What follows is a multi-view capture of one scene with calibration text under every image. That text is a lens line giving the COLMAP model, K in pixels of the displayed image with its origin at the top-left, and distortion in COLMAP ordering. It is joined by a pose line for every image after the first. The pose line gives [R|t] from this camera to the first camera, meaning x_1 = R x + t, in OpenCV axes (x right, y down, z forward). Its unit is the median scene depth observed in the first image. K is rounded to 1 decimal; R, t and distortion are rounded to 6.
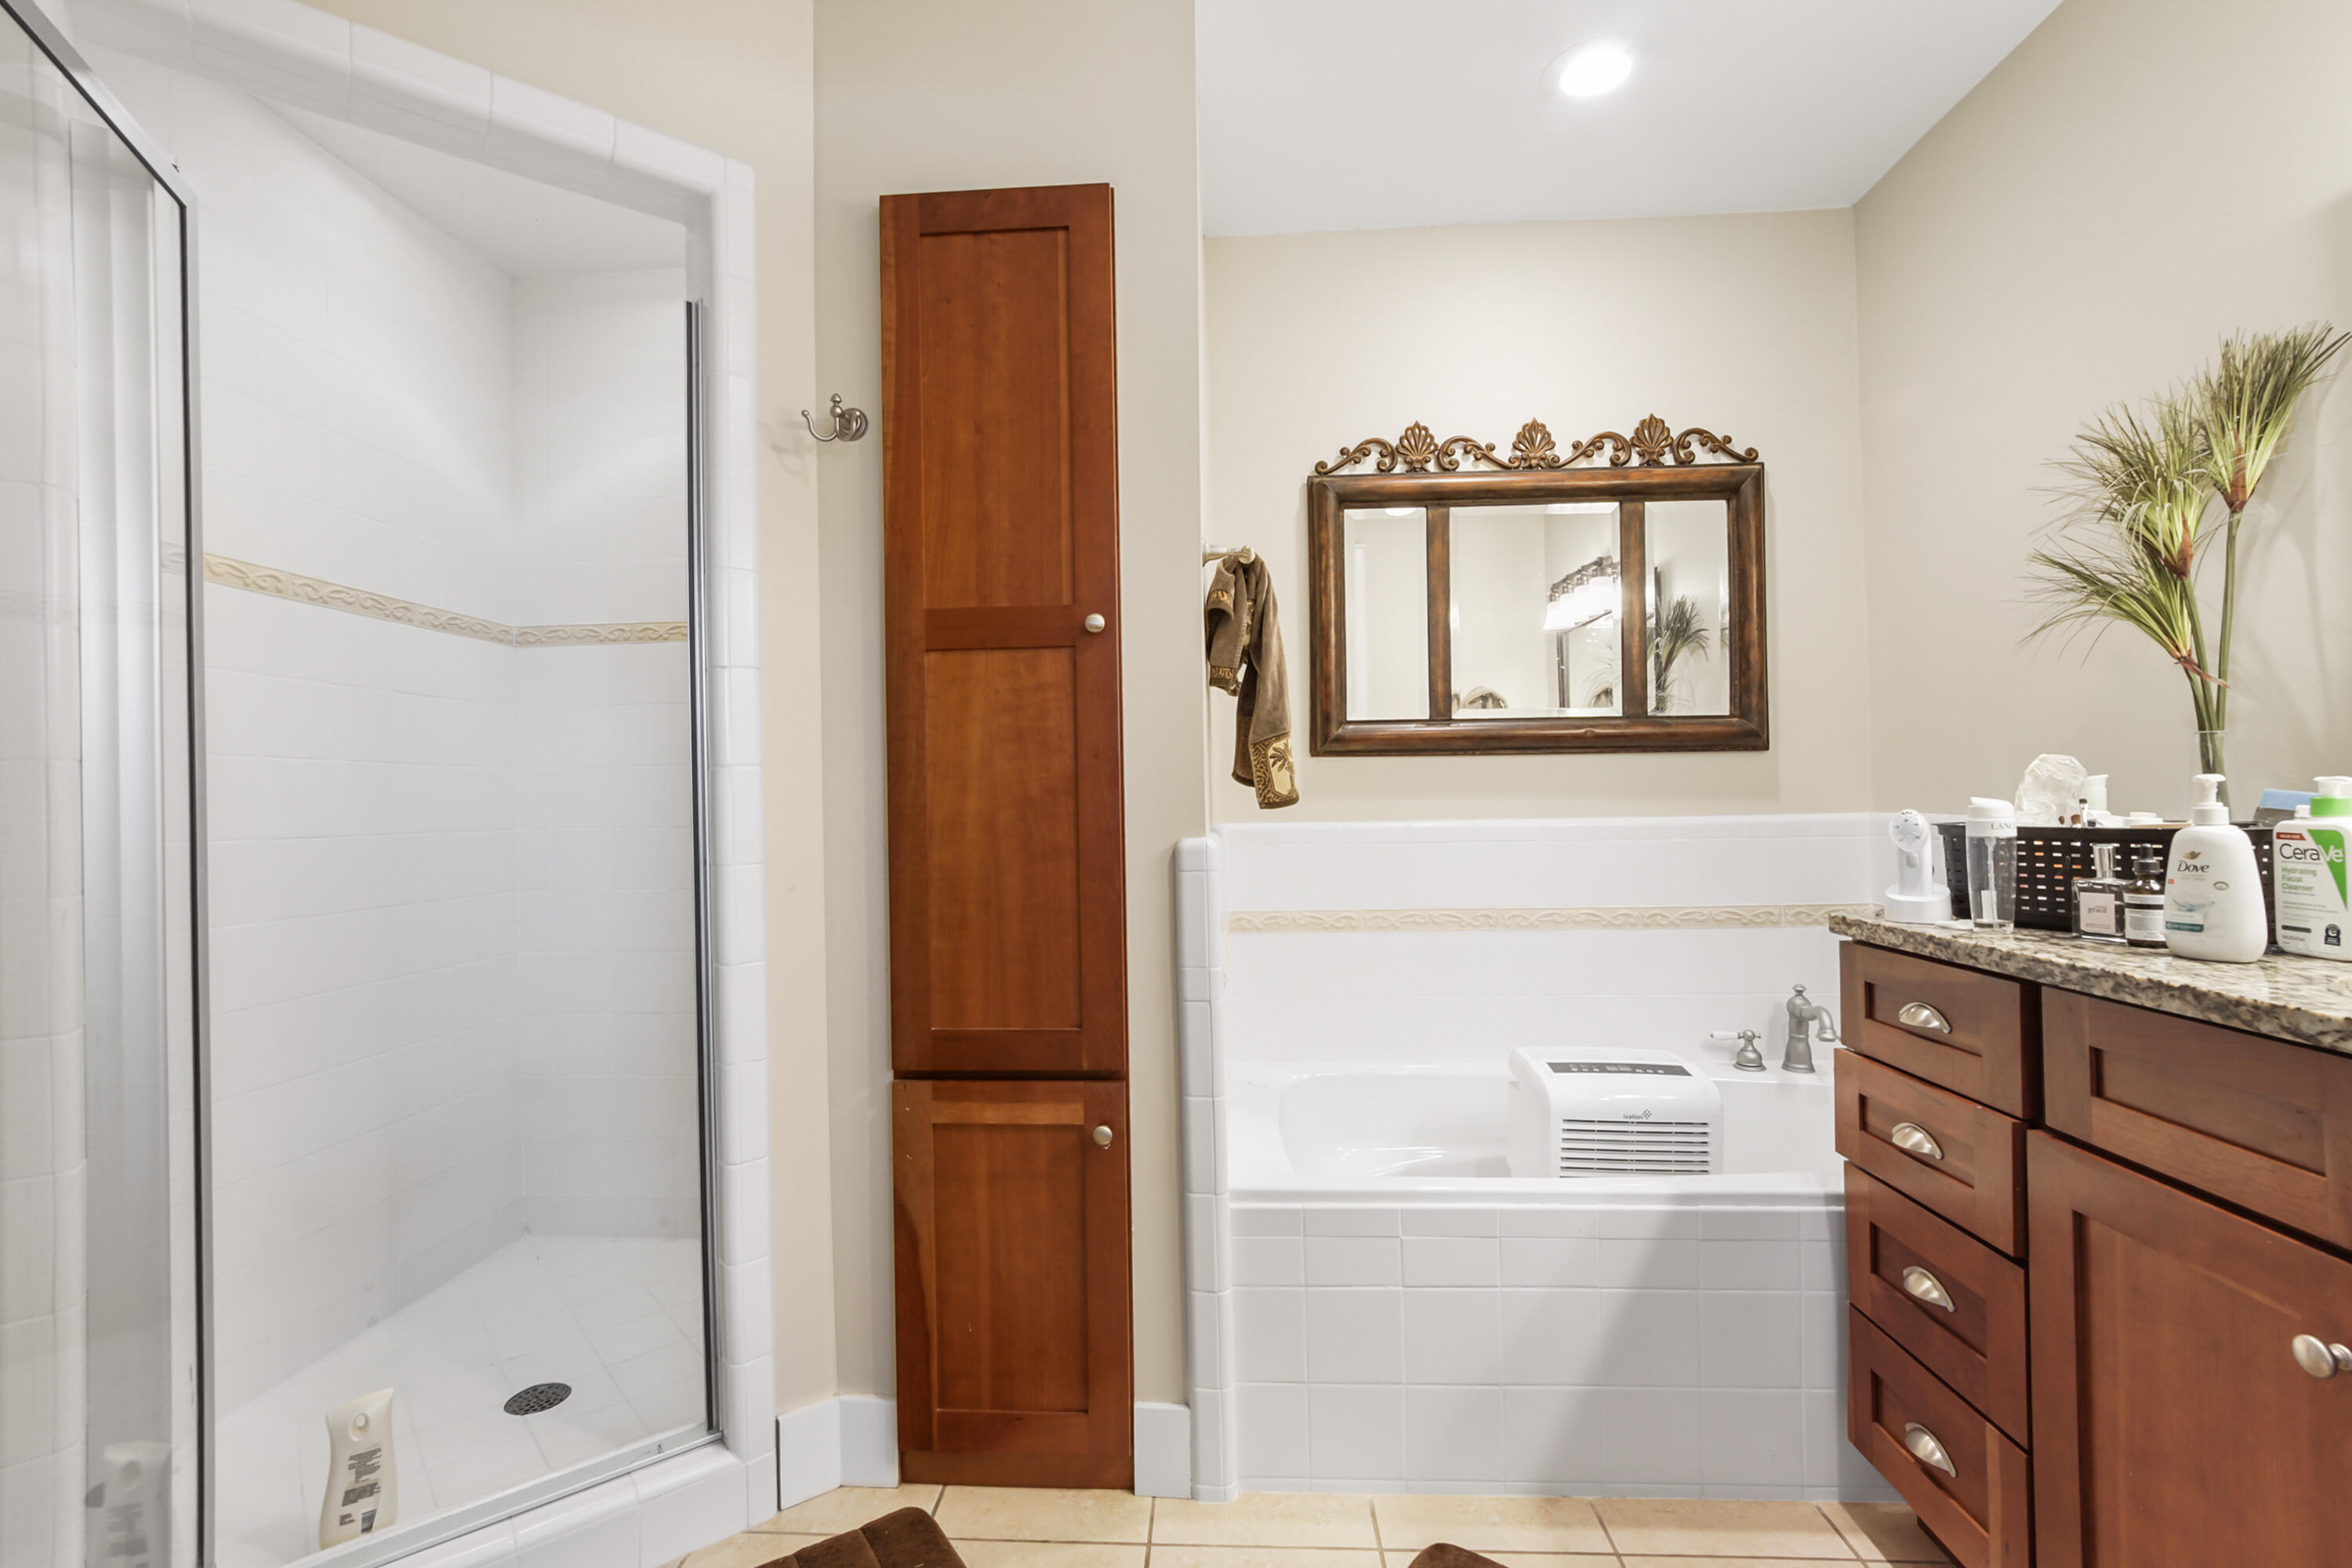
lens RADIAL K [[1073.4, 0, 1155.0], [0, 1073.4, 785.8], [0, 0, 1]] dist [-0.020895, 0.009355]
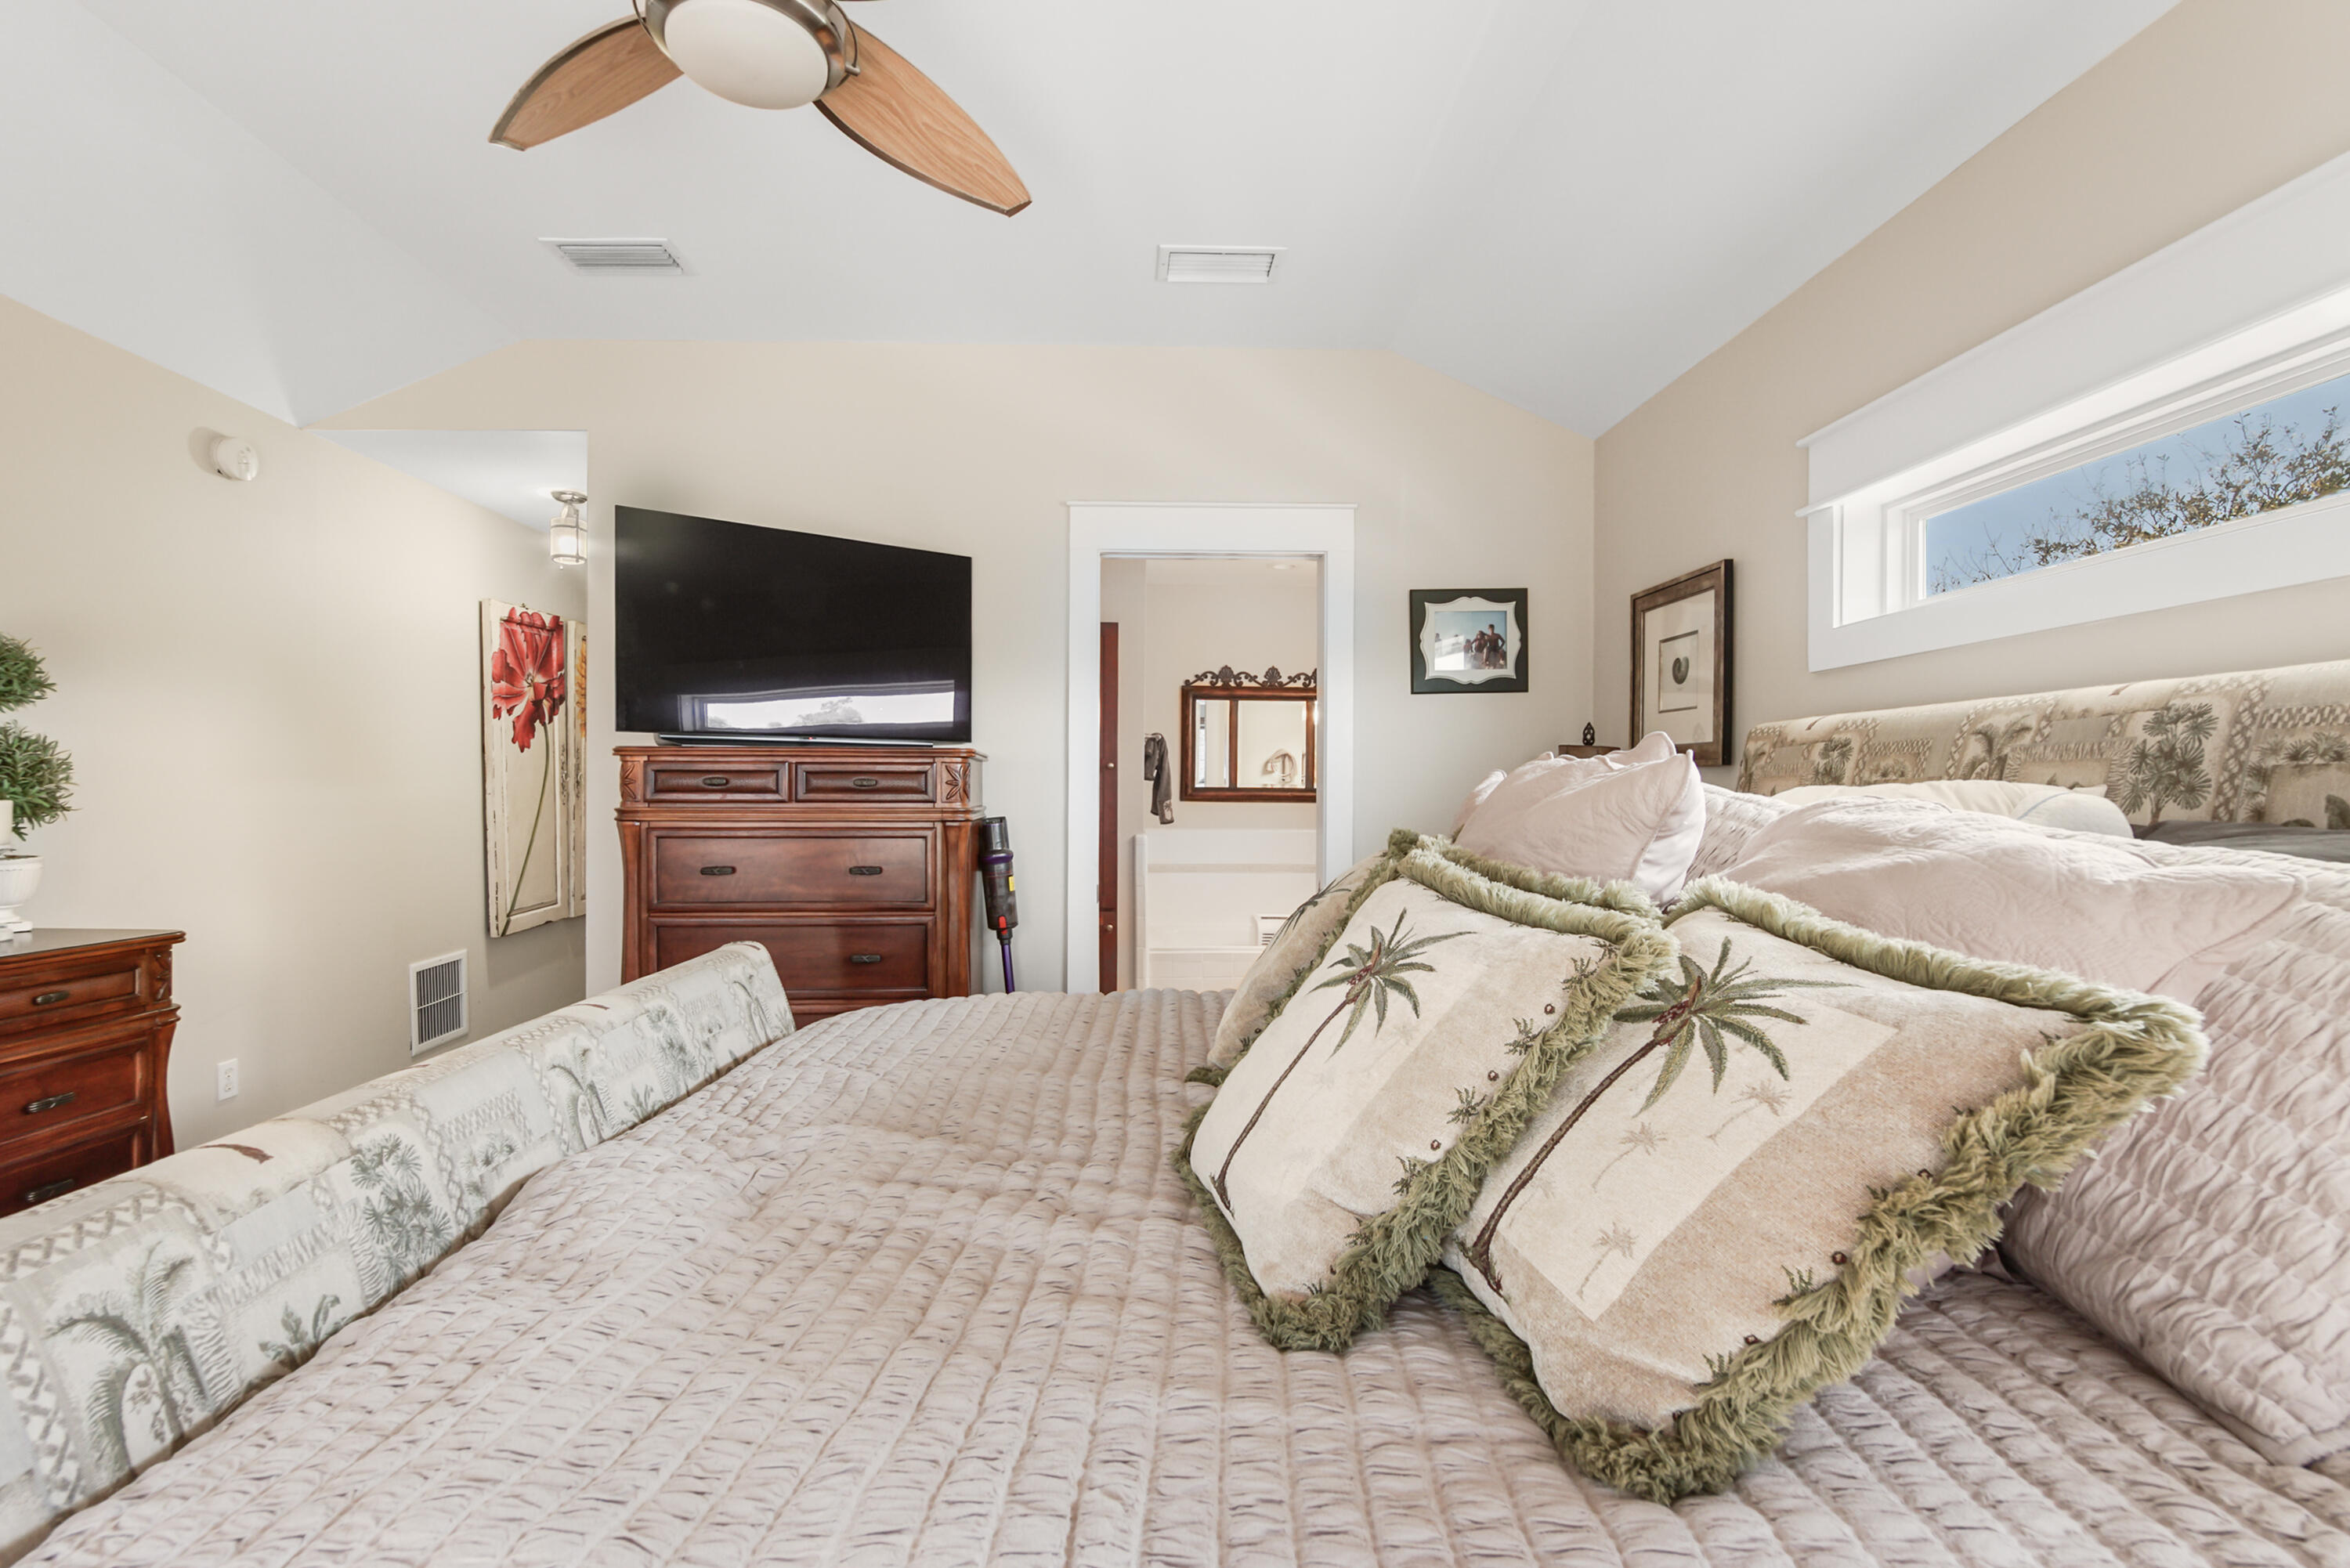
lens RADIAL K [[1046.8, 0, 1158.9], [0, 1046.8, 780.9], [0, 0, 1]] dist [-0.021039, 0.008205]
pose [[0.993765, 0.022377, 0.109229, -0.215621], [-0.023499, 0.999683, 0.009000, -0.119916], [-0.108994, -0.011510, 0.993976, -1.788407]]
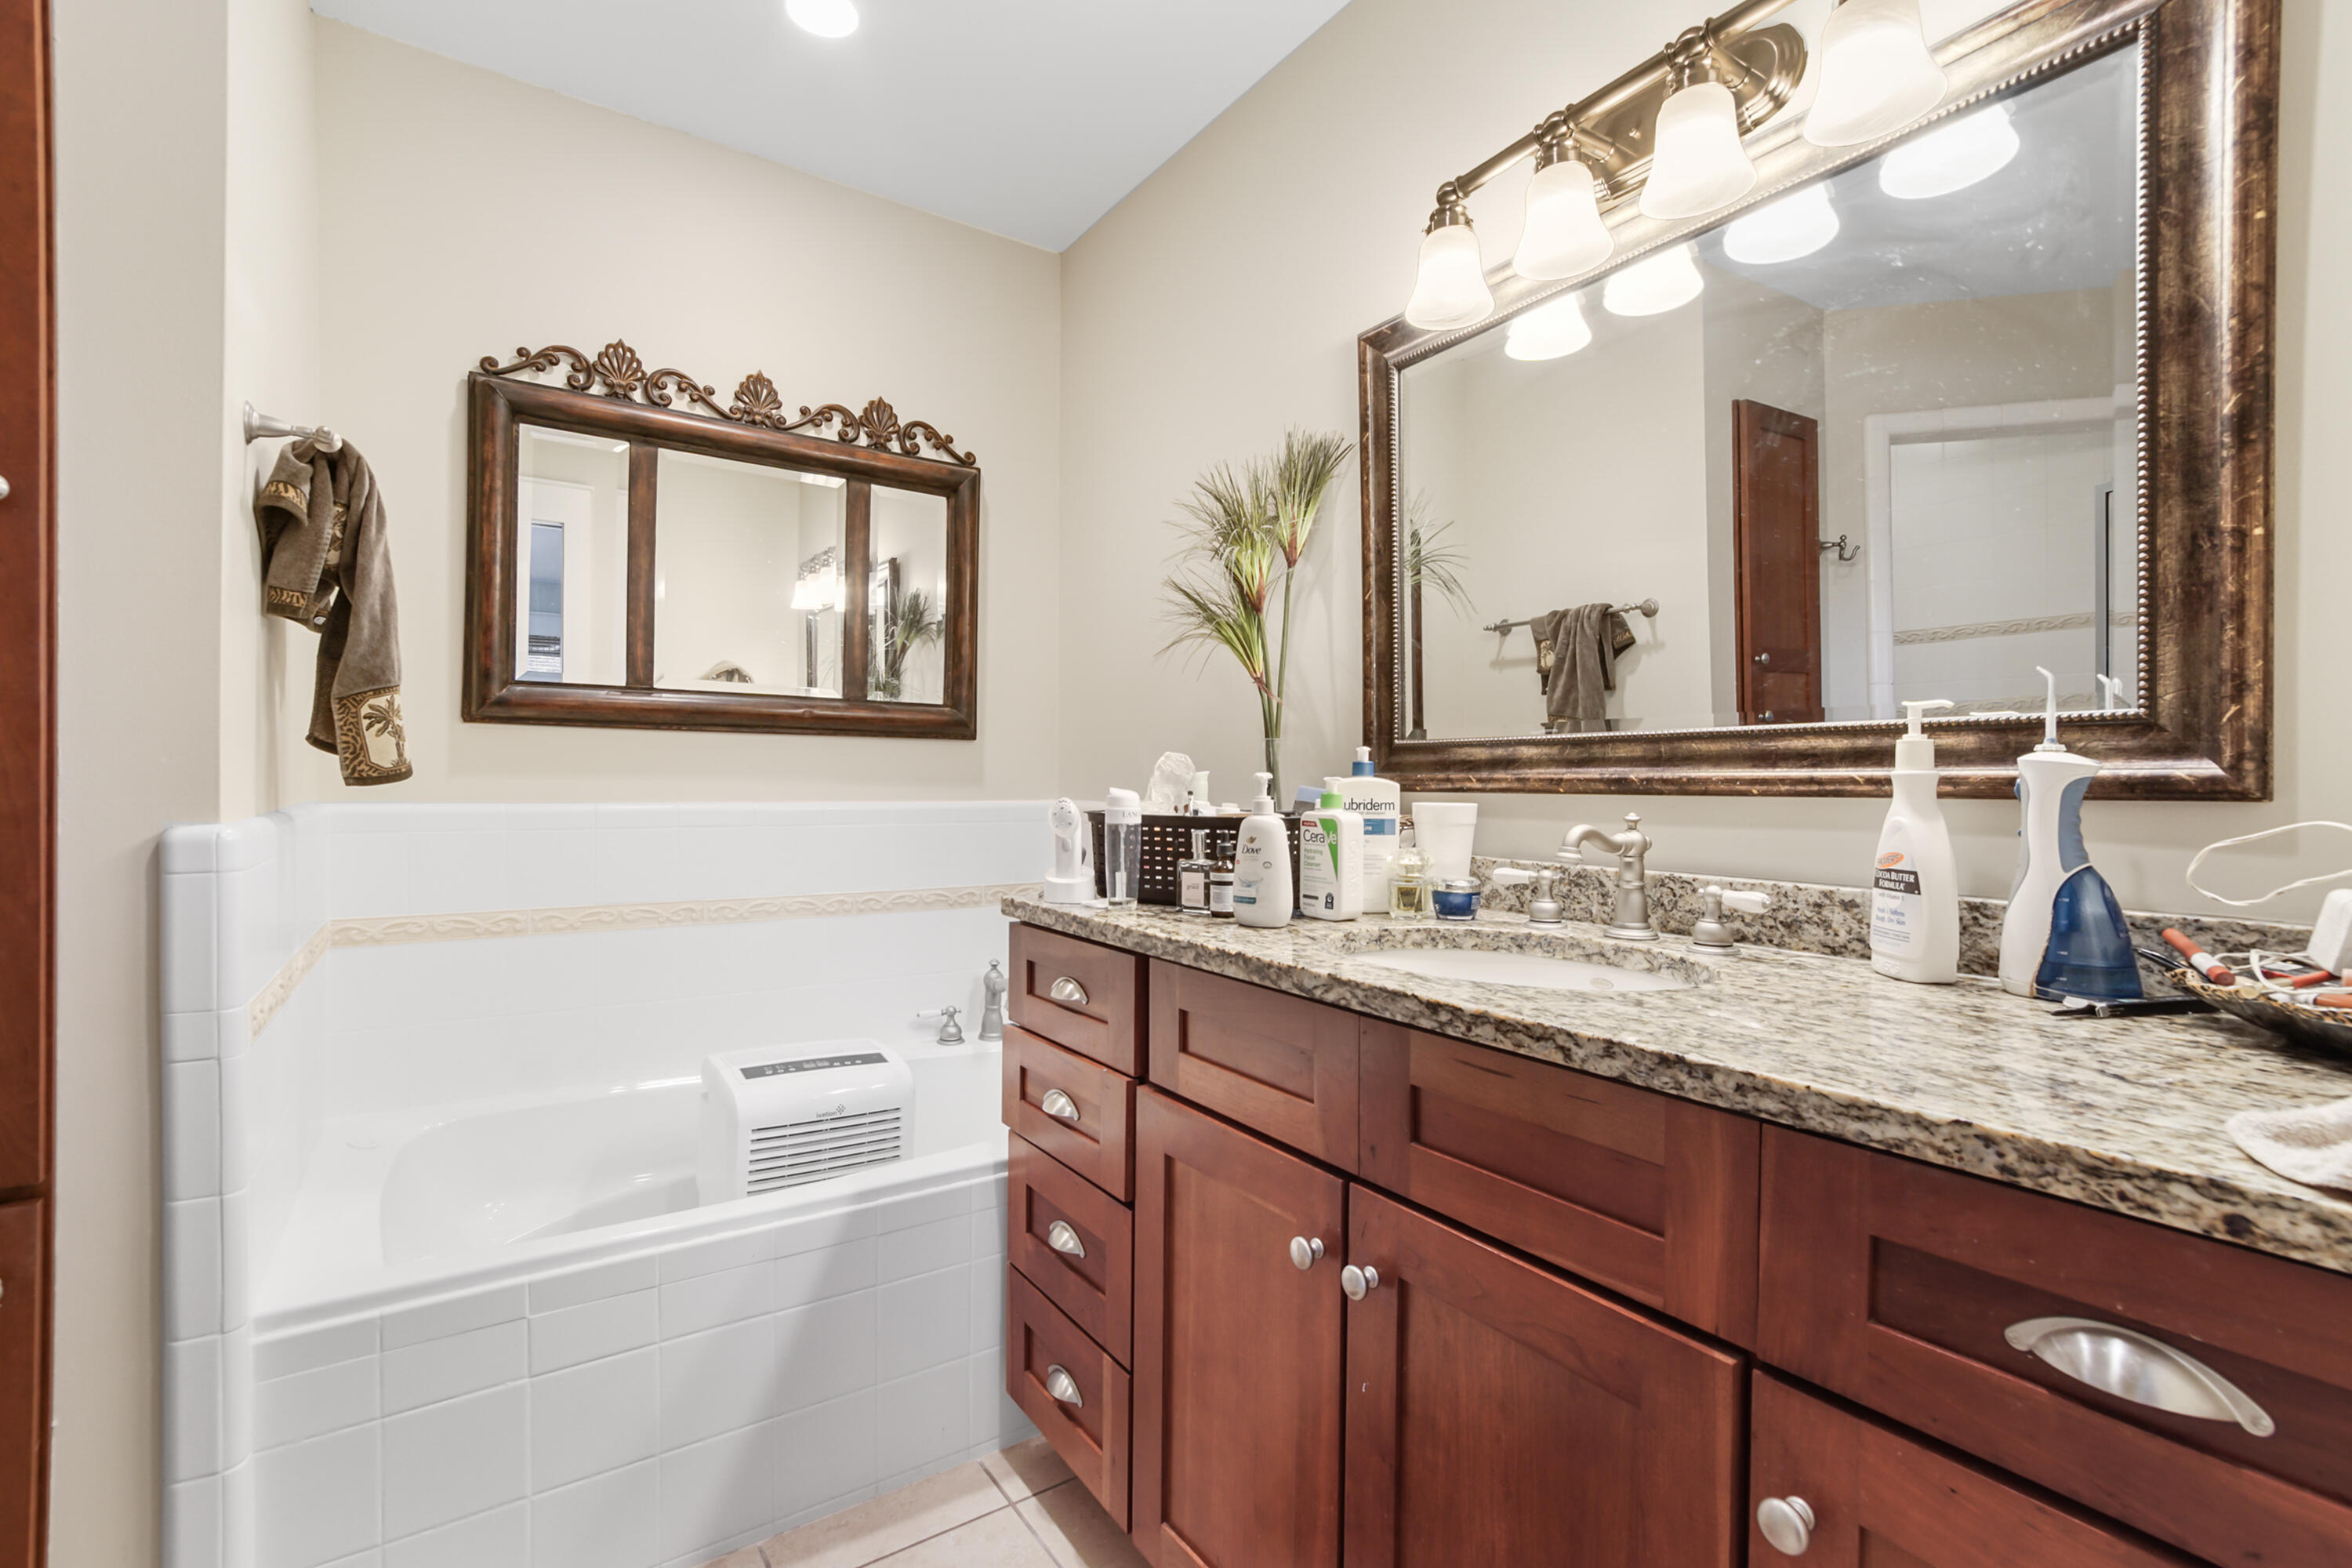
lens RADIAL K [[1072.9, 0, 1167.8], [0, 1072.9, 774.1], [0, 0, 1]] dist [-0.012517, 0.001233]
pose [[0.782091, 0.026980, 0.622579, 0.082719], [-0.030228, 0.999529, -0.005343, 0.000251], [-0.622430, -0.014640, 0.782538, 0.062390]]
